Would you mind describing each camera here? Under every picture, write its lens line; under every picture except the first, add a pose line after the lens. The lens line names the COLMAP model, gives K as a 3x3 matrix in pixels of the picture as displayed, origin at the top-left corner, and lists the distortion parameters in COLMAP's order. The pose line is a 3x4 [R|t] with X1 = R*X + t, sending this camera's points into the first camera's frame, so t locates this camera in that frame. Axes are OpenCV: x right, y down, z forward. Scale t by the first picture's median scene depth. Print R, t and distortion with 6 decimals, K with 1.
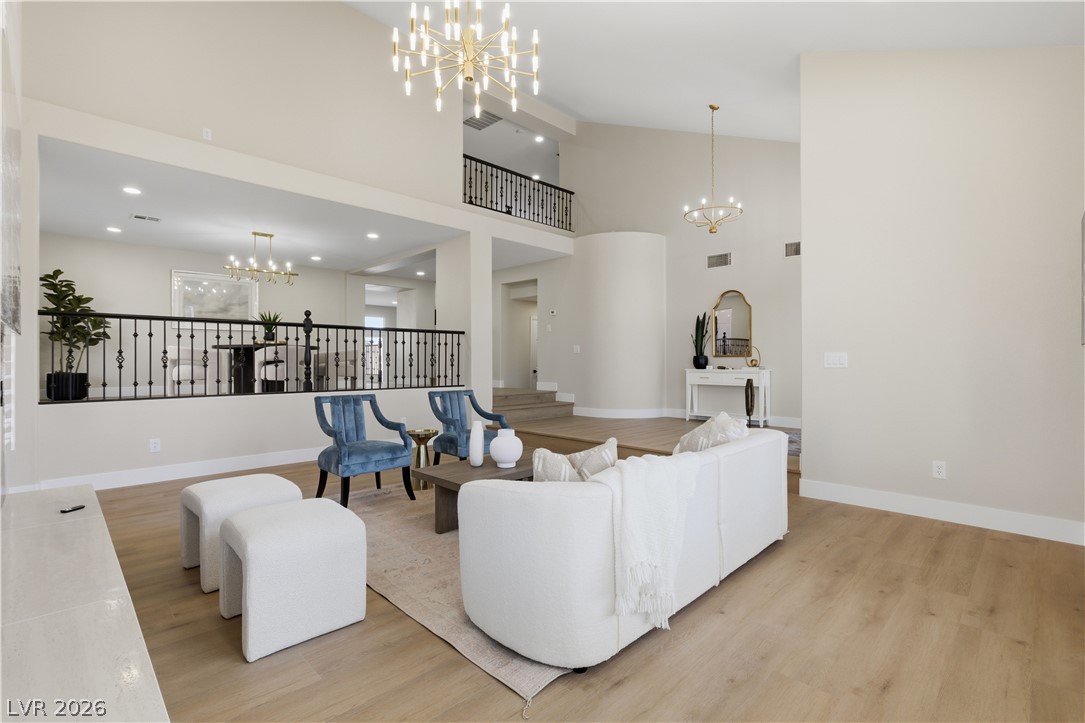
lens RADIAL K [[490.4, 0, 551.5], [0, 490.4, 364.0], [0, 0, 1]] dist [-0.005087, 0.000487]
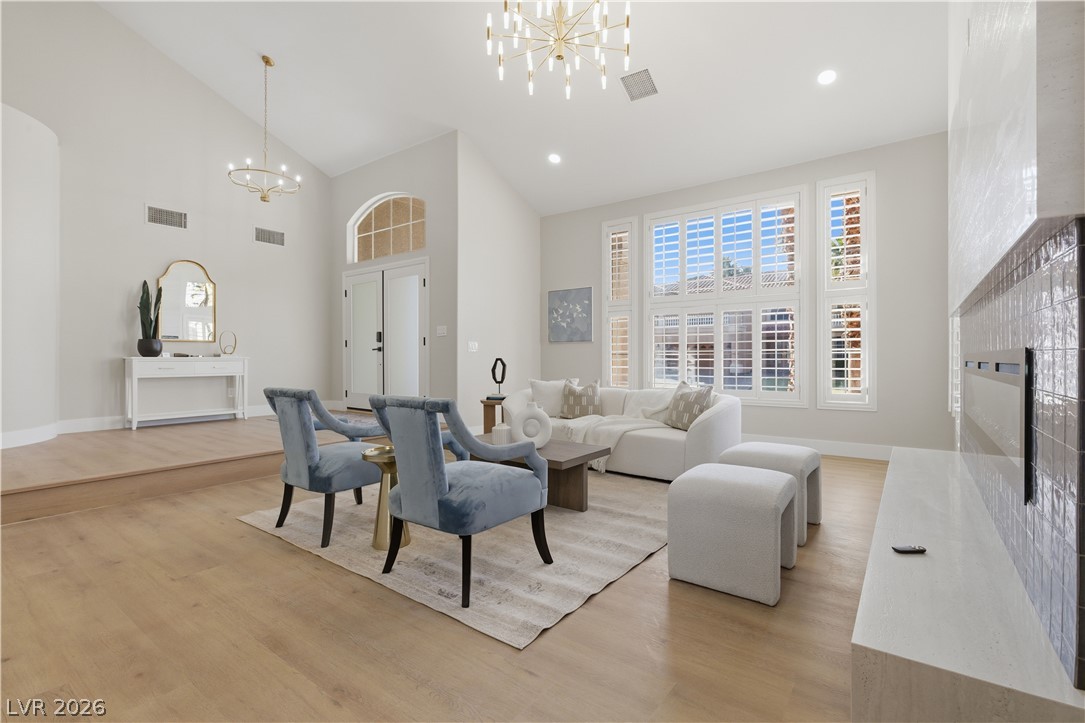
lens RADIAL K [[490.4, 0, 553.6], [0, 490.4, 357.2], [0, 0, 1]] dist [-0.005087, 0.000487]
pose [[-0.161148, 0.000375, 0.986930, -0.575694], [0.004822, 0.999988, 0.000407, 0.014242], [-0.986918, 0.004825, -0.161148, 0.565979]]
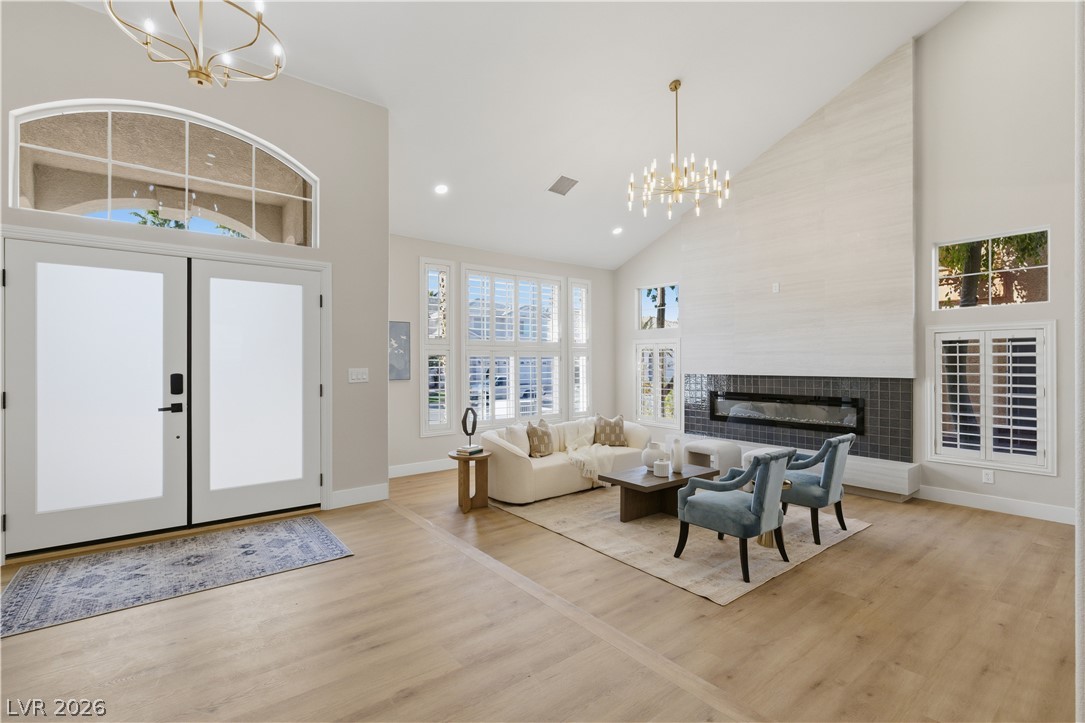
lens RADIAL K [[490.4, 0, 549.8], [0, 490.4, 362.0], [0, 0, 1]] dist [-0.005087, 0.000487]
pose [[-0.994620, 0.000783, 0.103584, 0.029235], [0.000961, 0.999998, 0.001675, -0.052323], [-0.103583, 0.001766, -0.994619, 1.228336]]
